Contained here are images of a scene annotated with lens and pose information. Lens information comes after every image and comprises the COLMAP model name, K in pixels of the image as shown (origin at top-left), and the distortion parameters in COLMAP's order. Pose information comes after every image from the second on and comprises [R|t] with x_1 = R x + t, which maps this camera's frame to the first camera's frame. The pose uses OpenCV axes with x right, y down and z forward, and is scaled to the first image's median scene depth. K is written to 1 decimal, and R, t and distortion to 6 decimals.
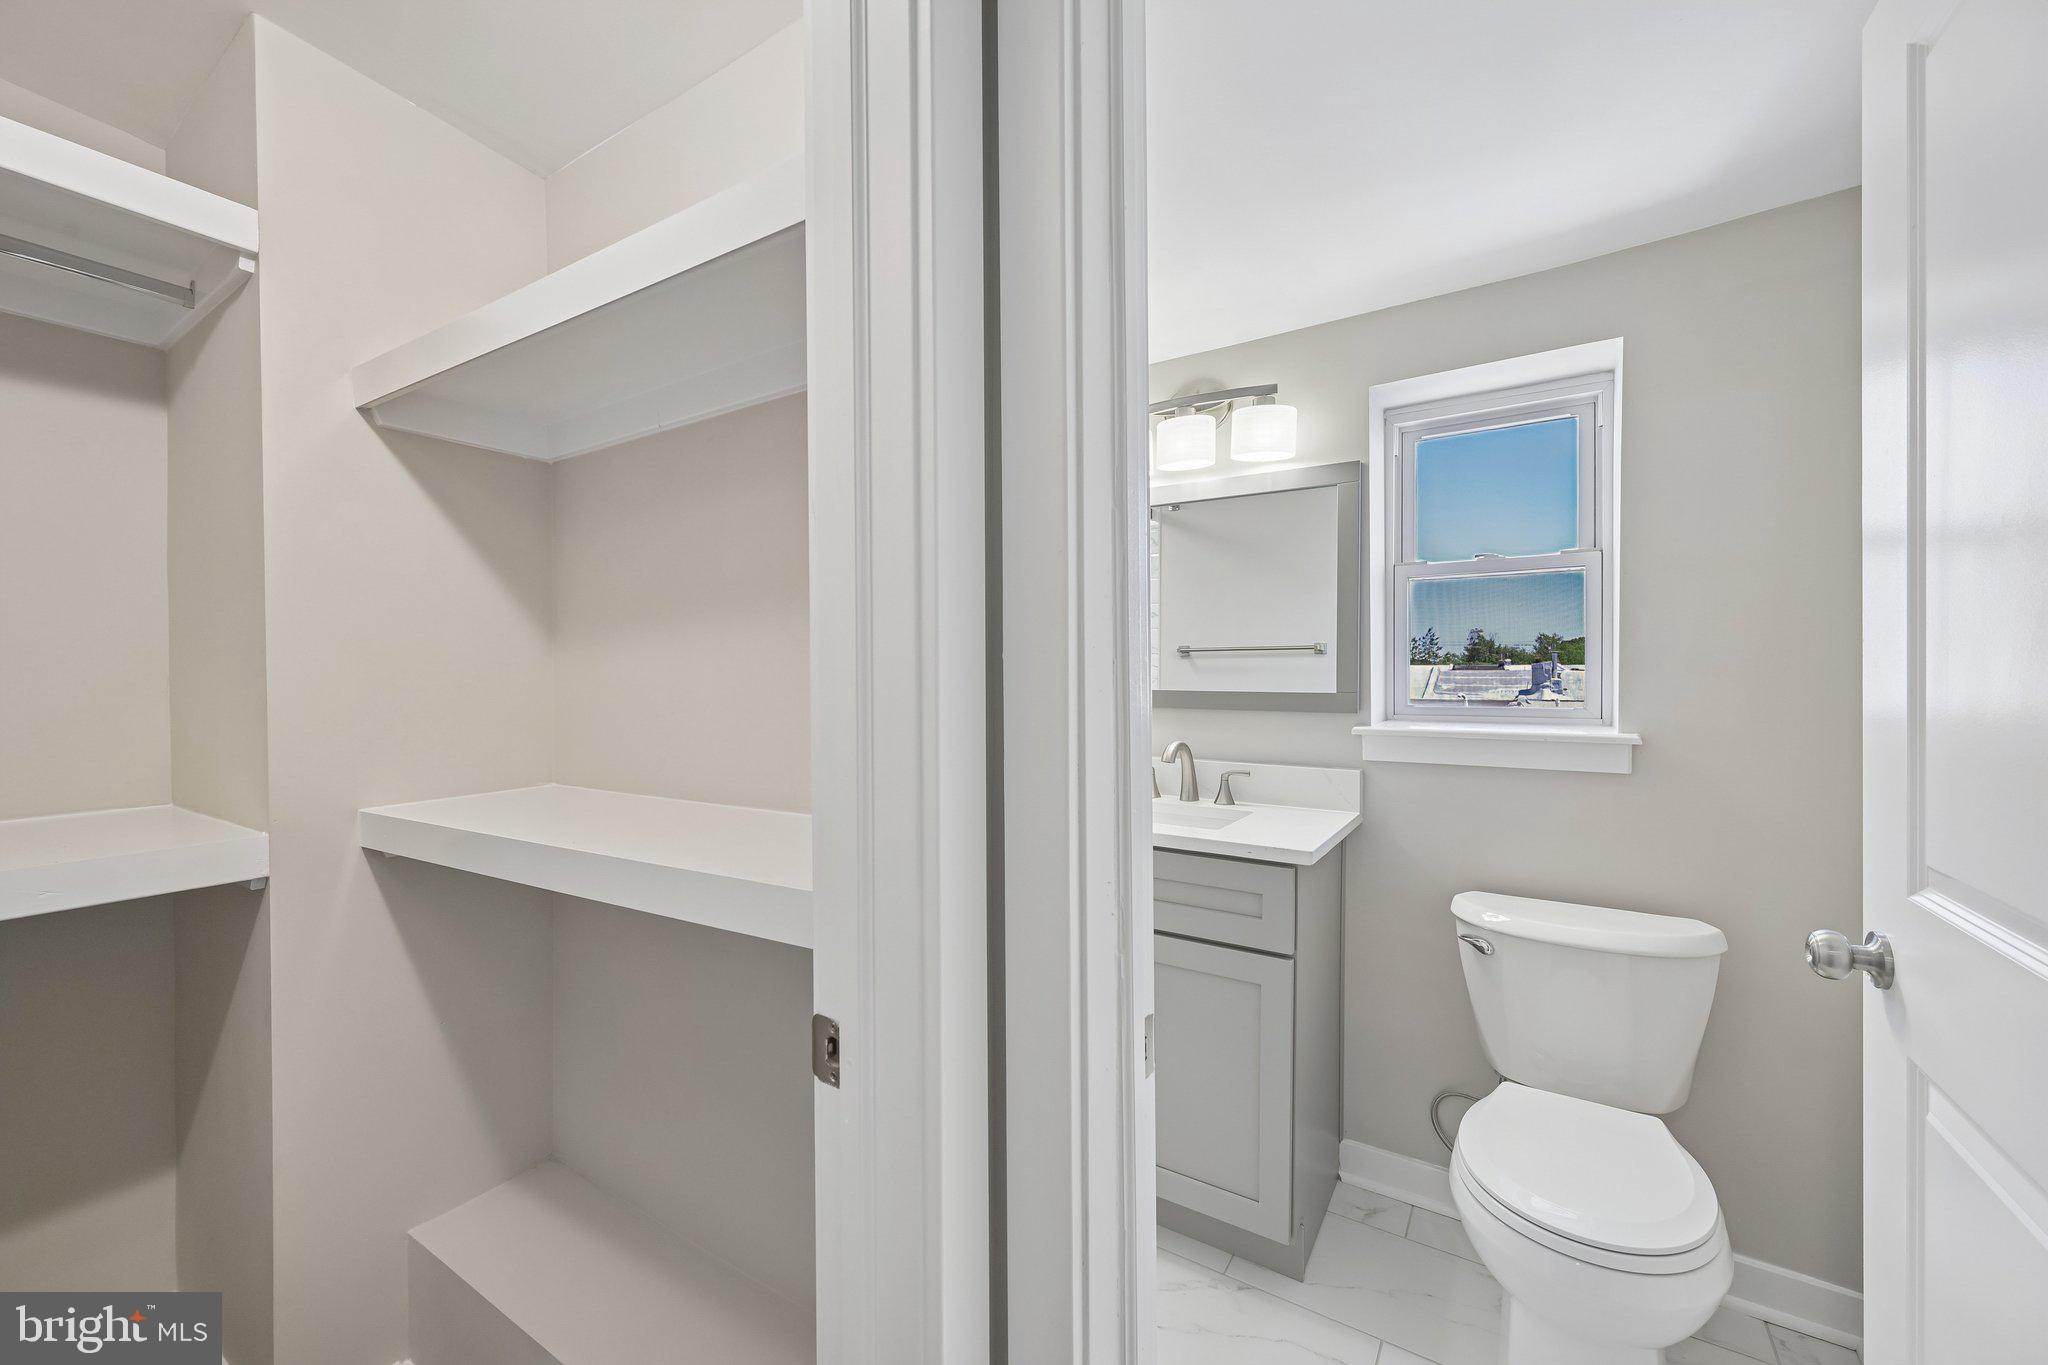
lens RADIAL K [[811.0, 0, 1025.1], [0, 811.0, 681.3], [0, 0, 1]] dist [-0.000581, 0.000298]
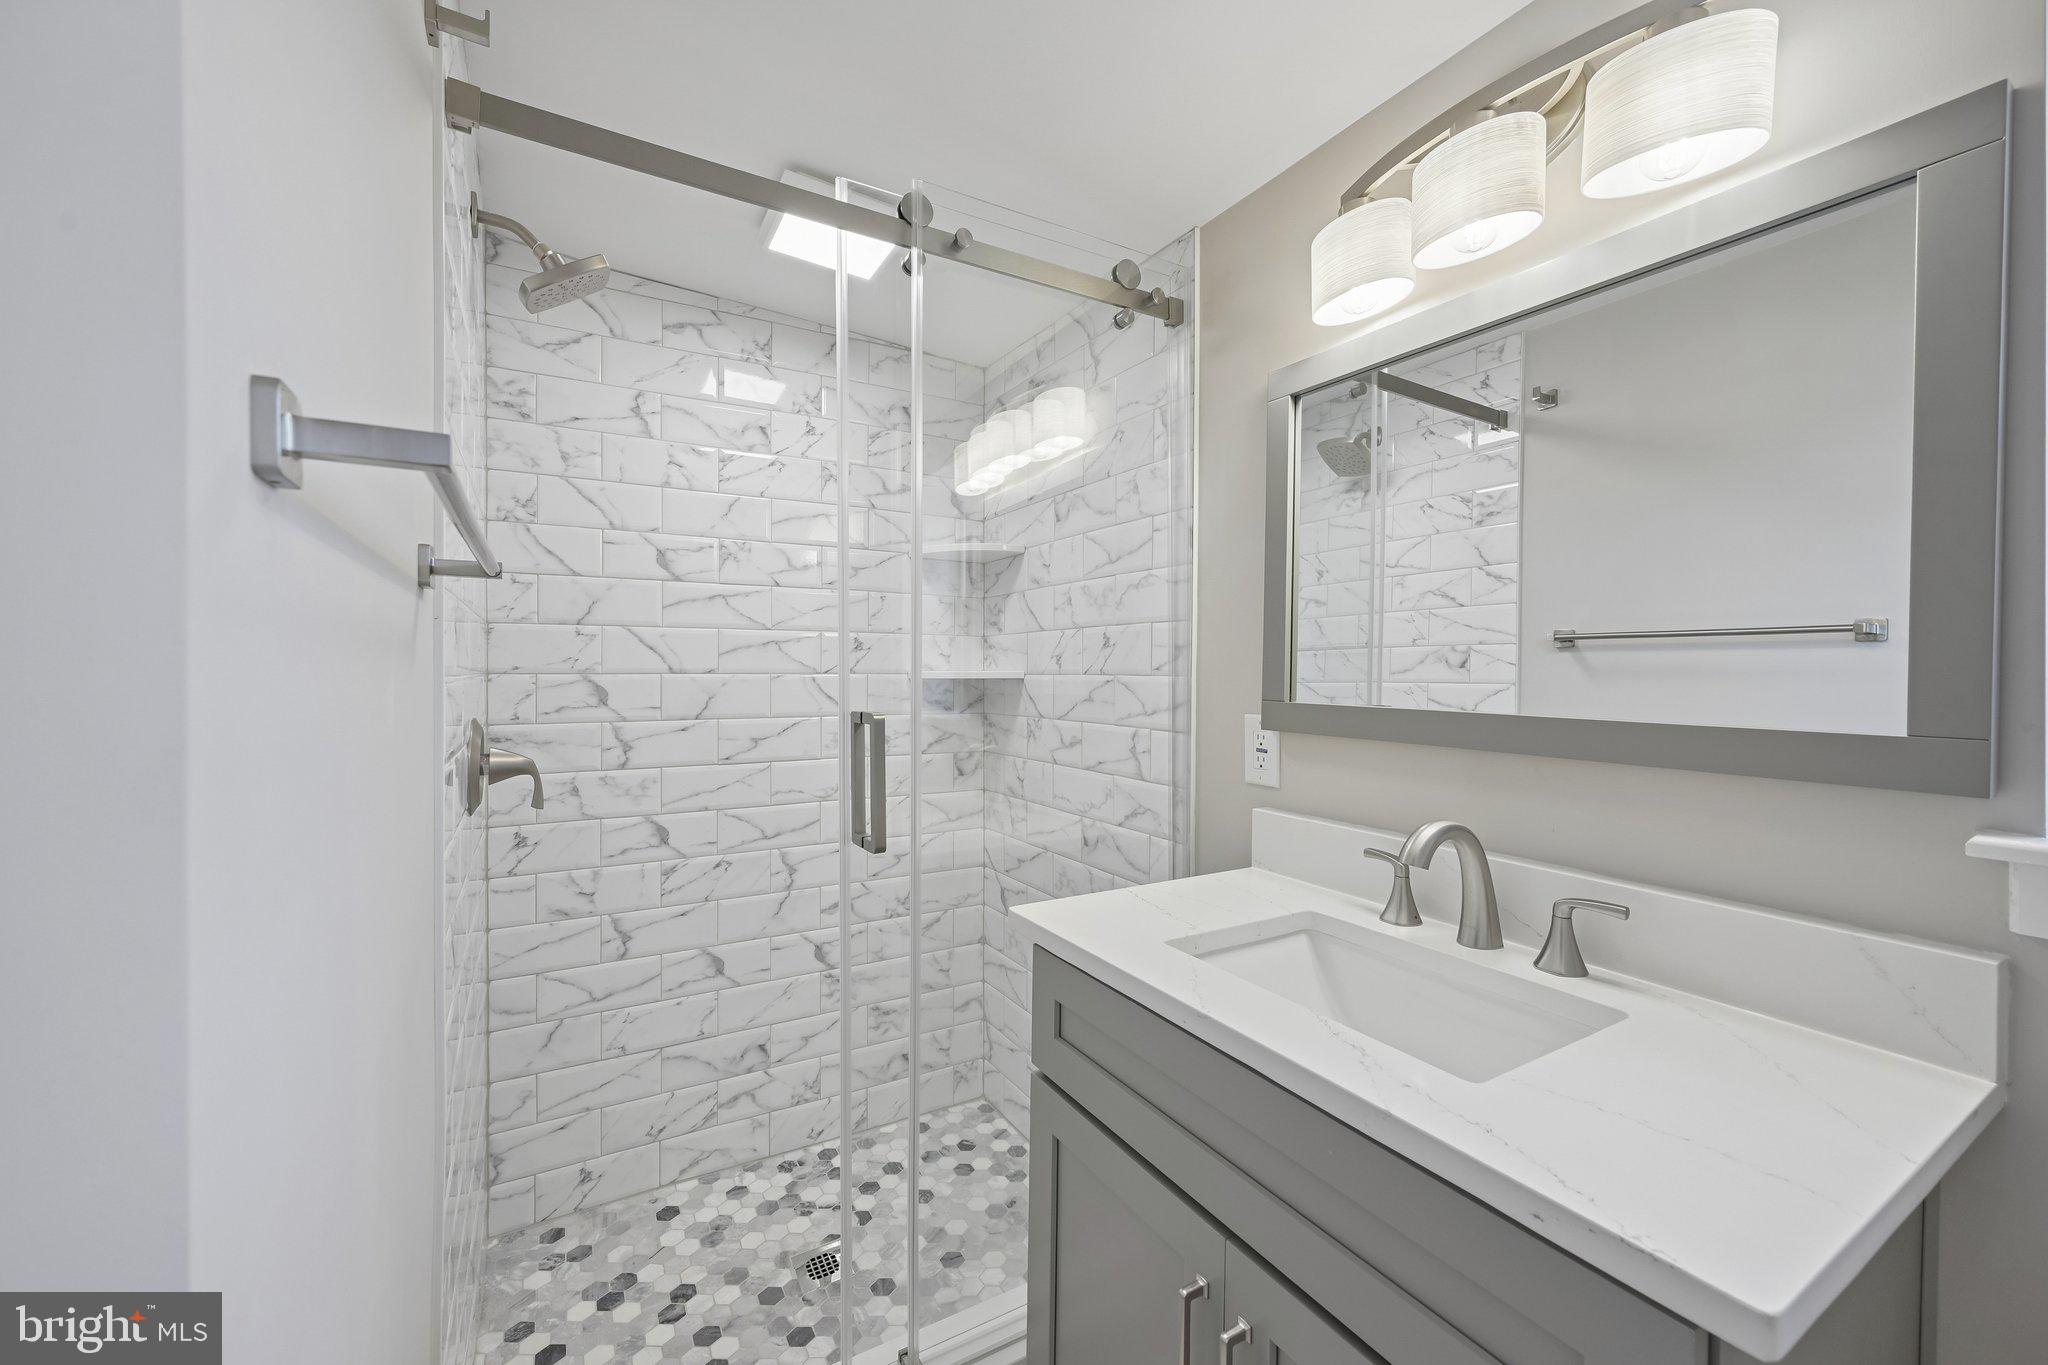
lens RADIAL K [[811.0, 0, 1020.2], [0, 811.0, 672.7], [0, 0, 1]] dist [-0.000581, 0.000298]
pose [[0.891218, 0.011243, -0.453436, 0.177776], [-0.014267, 0.999893, -0.003248, -0.007228], [0.453351, 0.009364, 0.891283, 0.454779]]
